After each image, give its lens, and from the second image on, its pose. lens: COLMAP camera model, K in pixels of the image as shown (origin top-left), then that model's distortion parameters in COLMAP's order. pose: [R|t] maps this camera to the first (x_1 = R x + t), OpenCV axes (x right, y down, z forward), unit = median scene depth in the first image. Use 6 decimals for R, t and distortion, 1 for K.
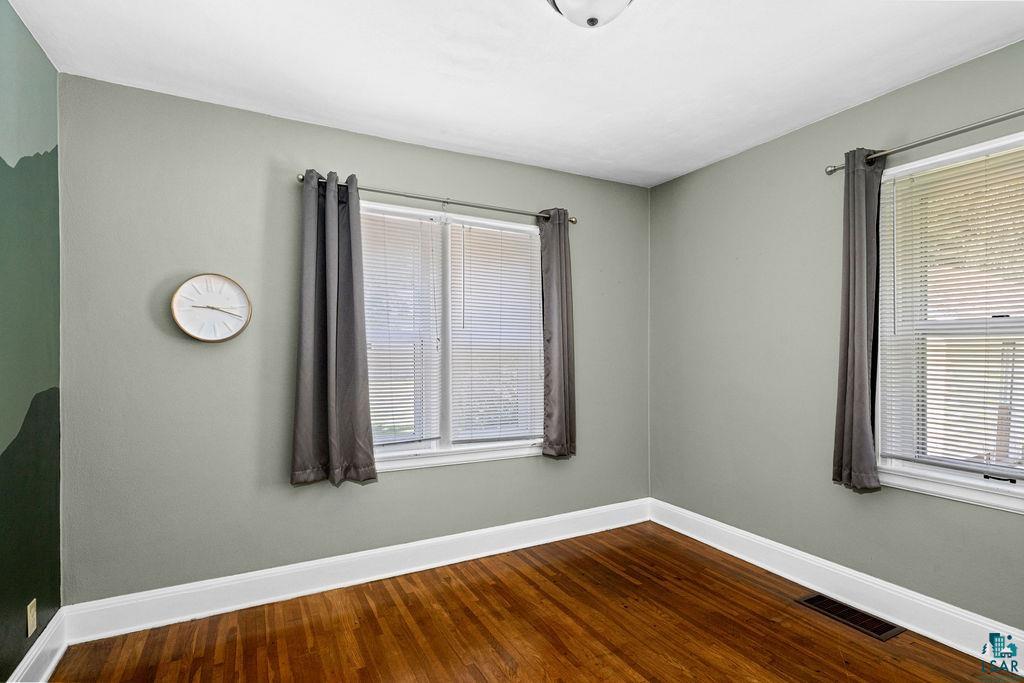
lens RADIAL K [[495.7, 0, 510.4], [0, 495.7, 342.2], [0, 0, 1]] dist [-0.002025, 0.001053]
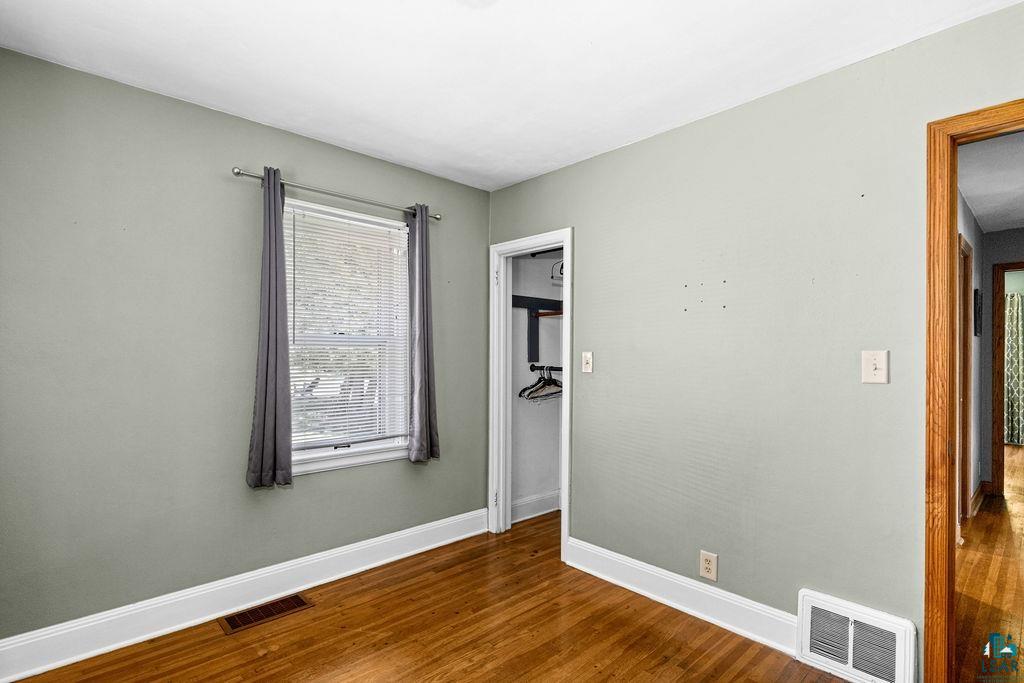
lens RADIAL K [[495.7, 0, 510.4], [0, 495.7, 342.2], [0, 0, 1]] dist [-0.002025, 0.001053]
pose [[-0.255927, 0.028869, 0.966265, -0.470837], [-0.015047, 0.999314, -0.033842, 0.014464], [-0.966579, -0.023201, -0.255317, 0.796468]]
